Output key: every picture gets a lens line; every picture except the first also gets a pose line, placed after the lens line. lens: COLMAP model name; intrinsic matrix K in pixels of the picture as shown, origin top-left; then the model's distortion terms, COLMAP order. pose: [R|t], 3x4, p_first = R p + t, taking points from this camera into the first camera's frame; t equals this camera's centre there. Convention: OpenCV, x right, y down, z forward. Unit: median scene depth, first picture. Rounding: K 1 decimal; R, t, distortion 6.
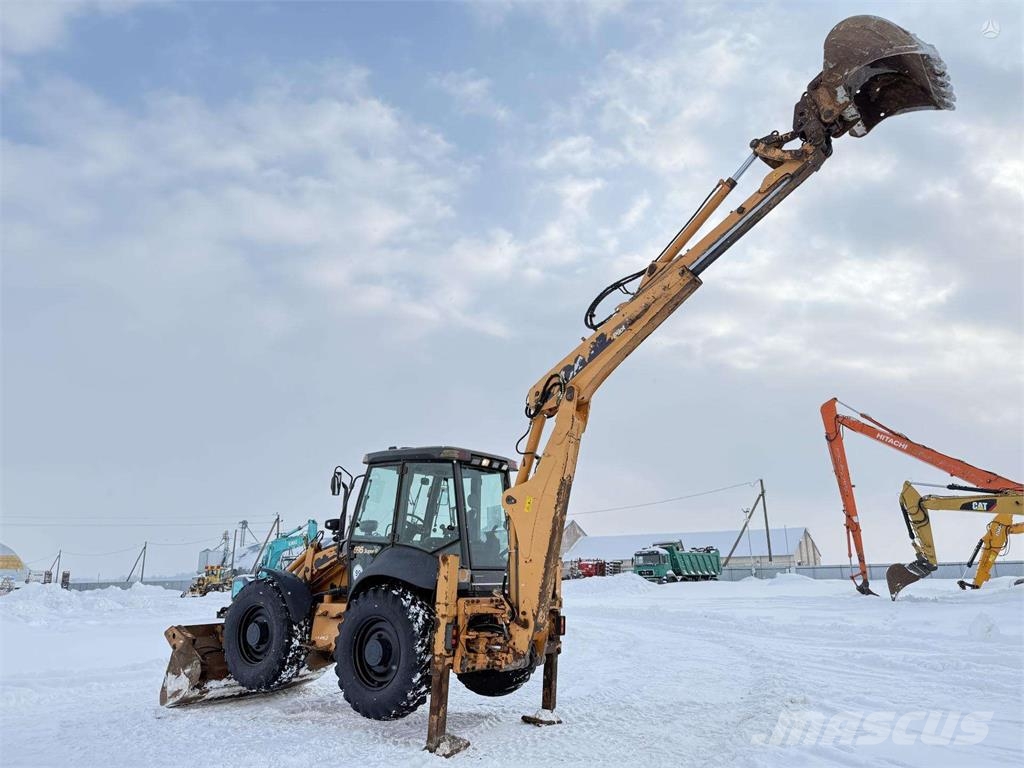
lens RADIAL K [[717.6, 0, 520.8], [0, 717.6, 362.0], [0, 0, 1]] dist [0.088914, -0.144421]
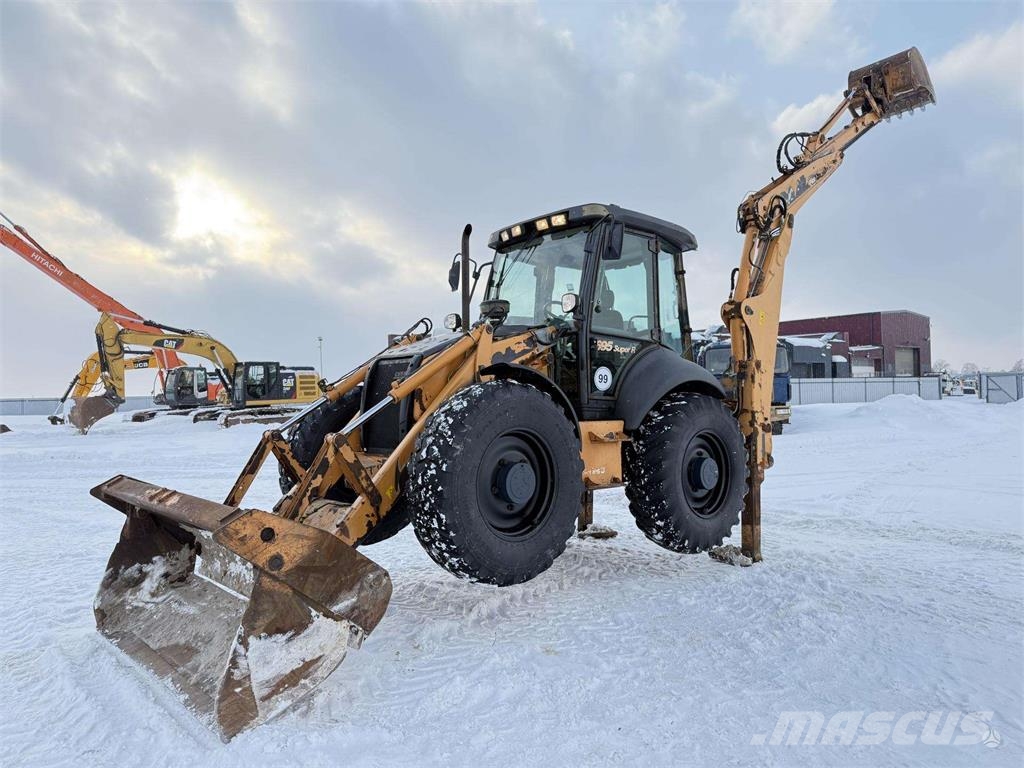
lens RADIAL K [[725.7, 0, 512.0], [0, 725.7, 384.0], [0, 0, 1]] dist [0.004588, -0.080059]
pose [[0.212131, 0.025919, 0.976898, -0.901789], [-0.258069, 0.965648, 0.030419, 0.298995], [-0.942550, -0.258560, 0.211532, 0.941317]]
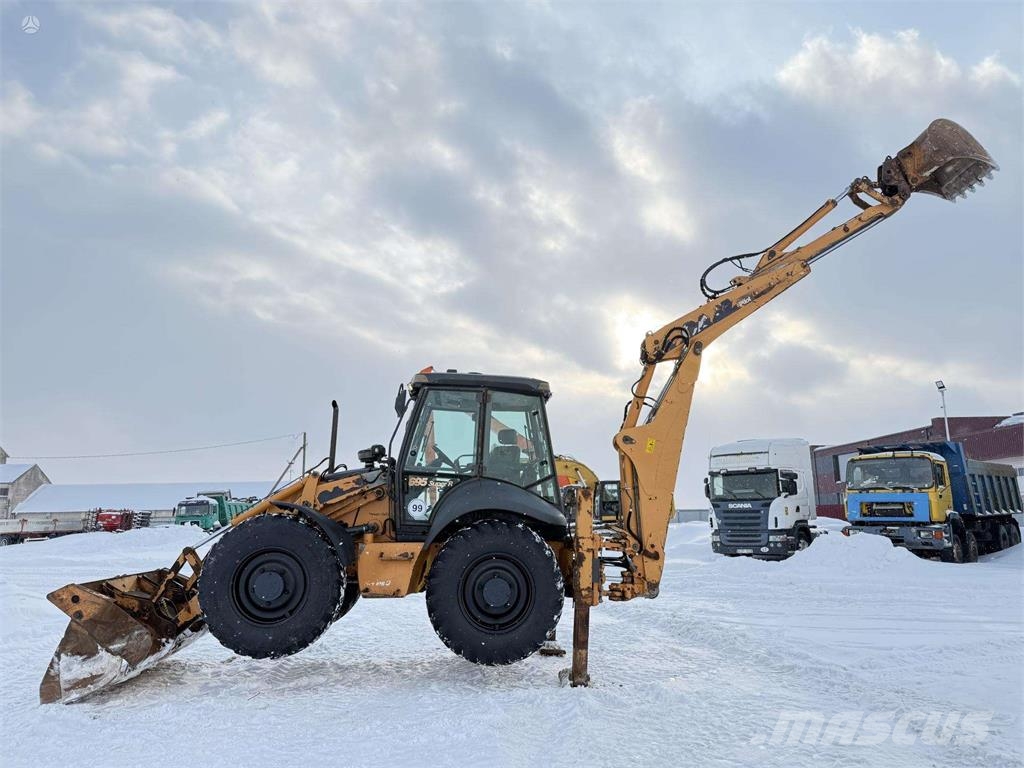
lens RADIAL K [[726.9, 0, 507.8], [0, 726.9, 371.3], [0, 0, 1]] dist [0.097210, -0.138564]
pose [[0.747528, 0.136073, 0.650143, -0.733795], [-0.184286, 0.982853, 0.006182, 0.106285], [-0.638154, -0.124433, 0.759787, 0.291886]]
